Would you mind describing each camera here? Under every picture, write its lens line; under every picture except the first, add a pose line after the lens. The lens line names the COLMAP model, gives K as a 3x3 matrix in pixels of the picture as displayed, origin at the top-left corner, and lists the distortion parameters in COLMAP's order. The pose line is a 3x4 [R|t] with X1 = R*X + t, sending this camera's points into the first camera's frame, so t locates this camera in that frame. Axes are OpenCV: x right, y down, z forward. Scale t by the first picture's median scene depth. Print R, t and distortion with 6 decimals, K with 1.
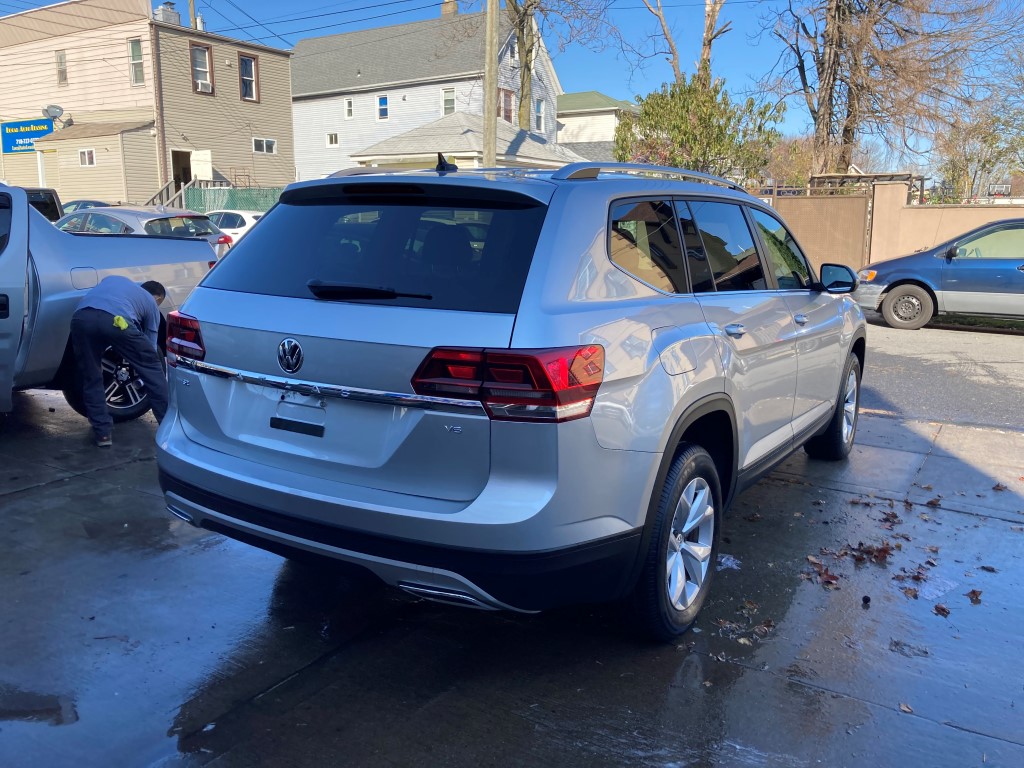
lens RADIAL K [[833.2, 0, 523.2], [0, 833.2, 383.2], [0, 0, 1]] dist [0.009435, 0.002712]
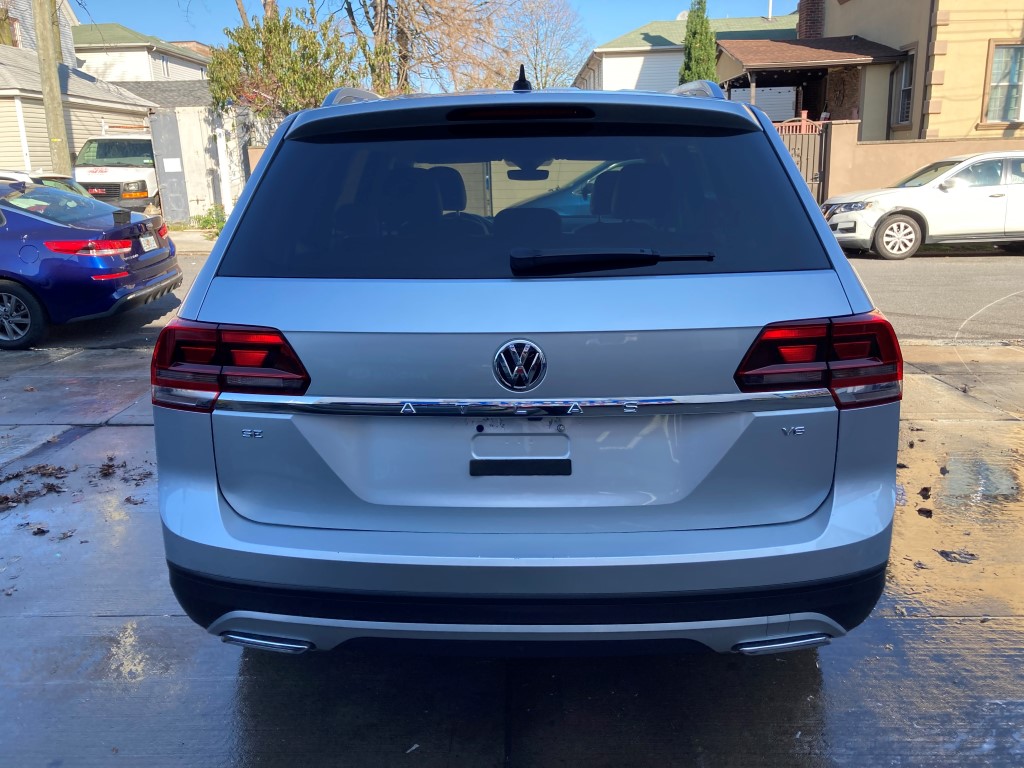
lens RADIAL K [[833.2, 0, 509.8], [0, 833.2, 385.8], [0, 0, 1]] dist [0.009435, 0.002712]
pose [[0.870721, -0.152073, 0.467674, -0.574217], [0.122663, 0.988089, 0.092920, -0.075731], [-0.476234, -0.023541, 0.879003, 0.403958]]
